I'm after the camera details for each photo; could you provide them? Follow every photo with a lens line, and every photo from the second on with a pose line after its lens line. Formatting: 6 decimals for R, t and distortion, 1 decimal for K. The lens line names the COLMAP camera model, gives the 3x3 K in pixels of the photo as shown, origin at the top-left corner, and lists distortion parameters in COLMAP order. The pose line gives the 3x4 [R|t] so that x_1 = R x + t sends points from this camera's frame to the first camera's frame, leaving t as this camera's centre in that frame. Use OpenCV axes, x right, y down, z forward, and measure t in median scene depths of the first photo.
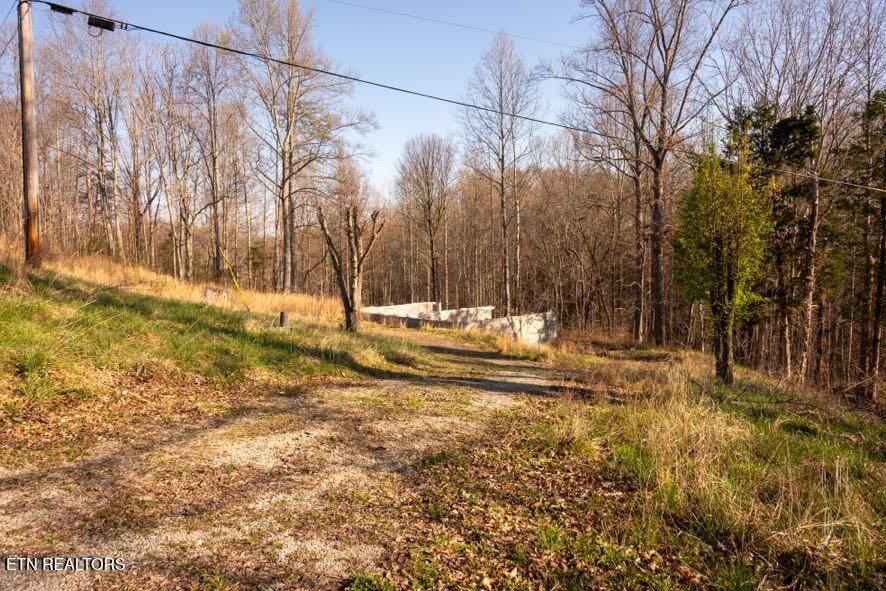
lens RADIAL K [[603.6, 0, 439.2], [0, 603.6, 295.2], [0, 0, 1]] dist [0.000421, -0.003991]
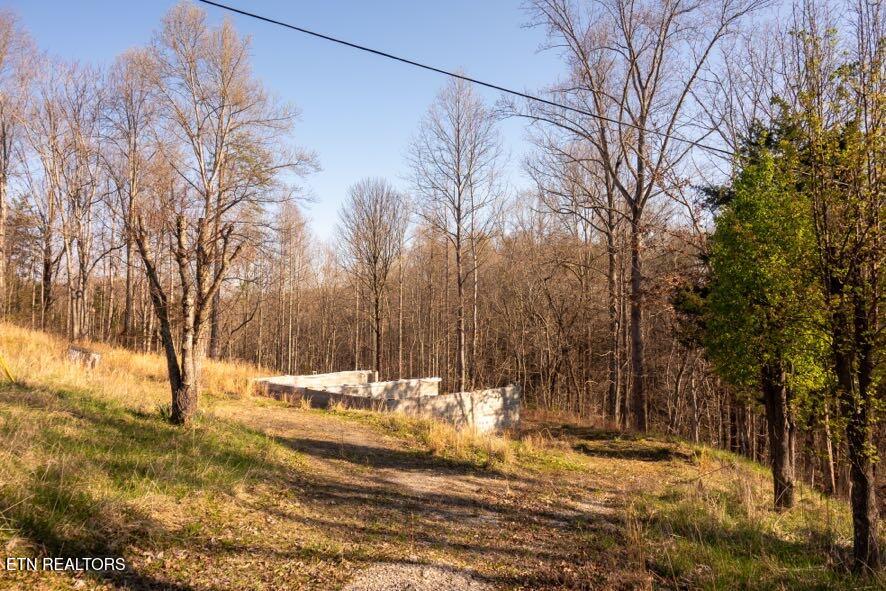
lens RADIAL K [[603.6, 0, 439.2], [0, 603.6, 295.2], [0, 0, 1]] dist [0.000421, -0.003991]
pose [[0.997969, 0.025274, 0.058475, 0.029998], [-0.018682, 0.993683, -0.110654, -0.001327], [-0.060902, 0.109336, 0.992137, 0.152285]]
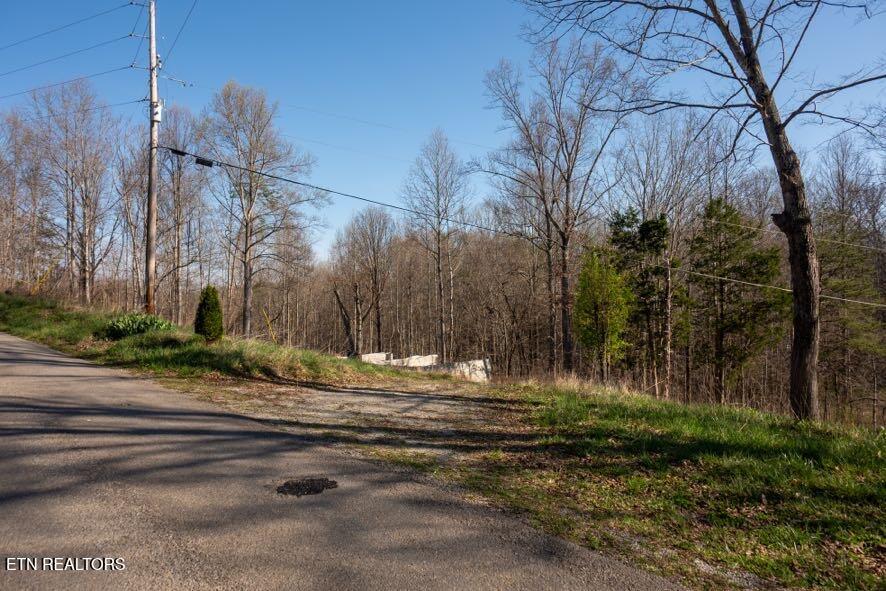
lens RADIAL K [[603.6, 0, 439.2], [0, 603.6, 295.2], [0, 0, 1]] dist [0.000421, -0.003991]
pose [[0.990854, 0.007443, 0.134732, -0.058858], [0.005160, 0.995657, -0.092956, 0.007840], [-0.134839, 0.092801, 0.986512, -0.177013]]
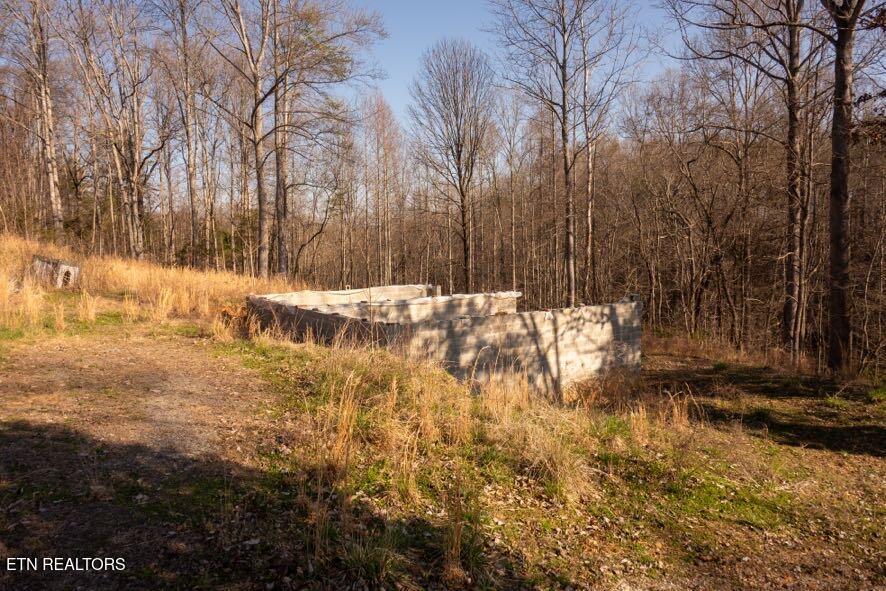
lens RADIAL K [[594.0, 0, 446.0], [0, 594.0, 280.8], [0, 0, 1]] dist [-0.002652, -0.002027]
pose [[0.988813, 0.005522, -0.149059, 0.080533], [-0.006508, 0.999960, -0.006129, 0.009759], [0.149020, 0.007030, 0.988809, 0.376951]]
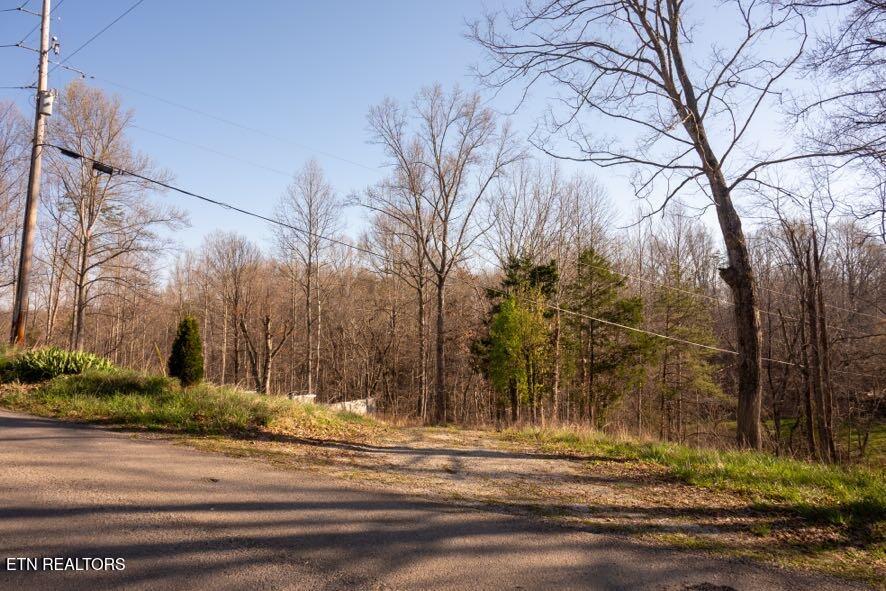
lens RADIAL K [[603.6, 0, 439.2], [0, 603.6, 295.2], [0, 0, 1]] dist [0.000421, -0.003991]
pose [[0.915187, 0.058359, 0.398782, -0.132136], [0.002382, 0.988660, -0.150151, 0.003235], [-0.403023, 0.138366, 0.904670, -0.134817]]
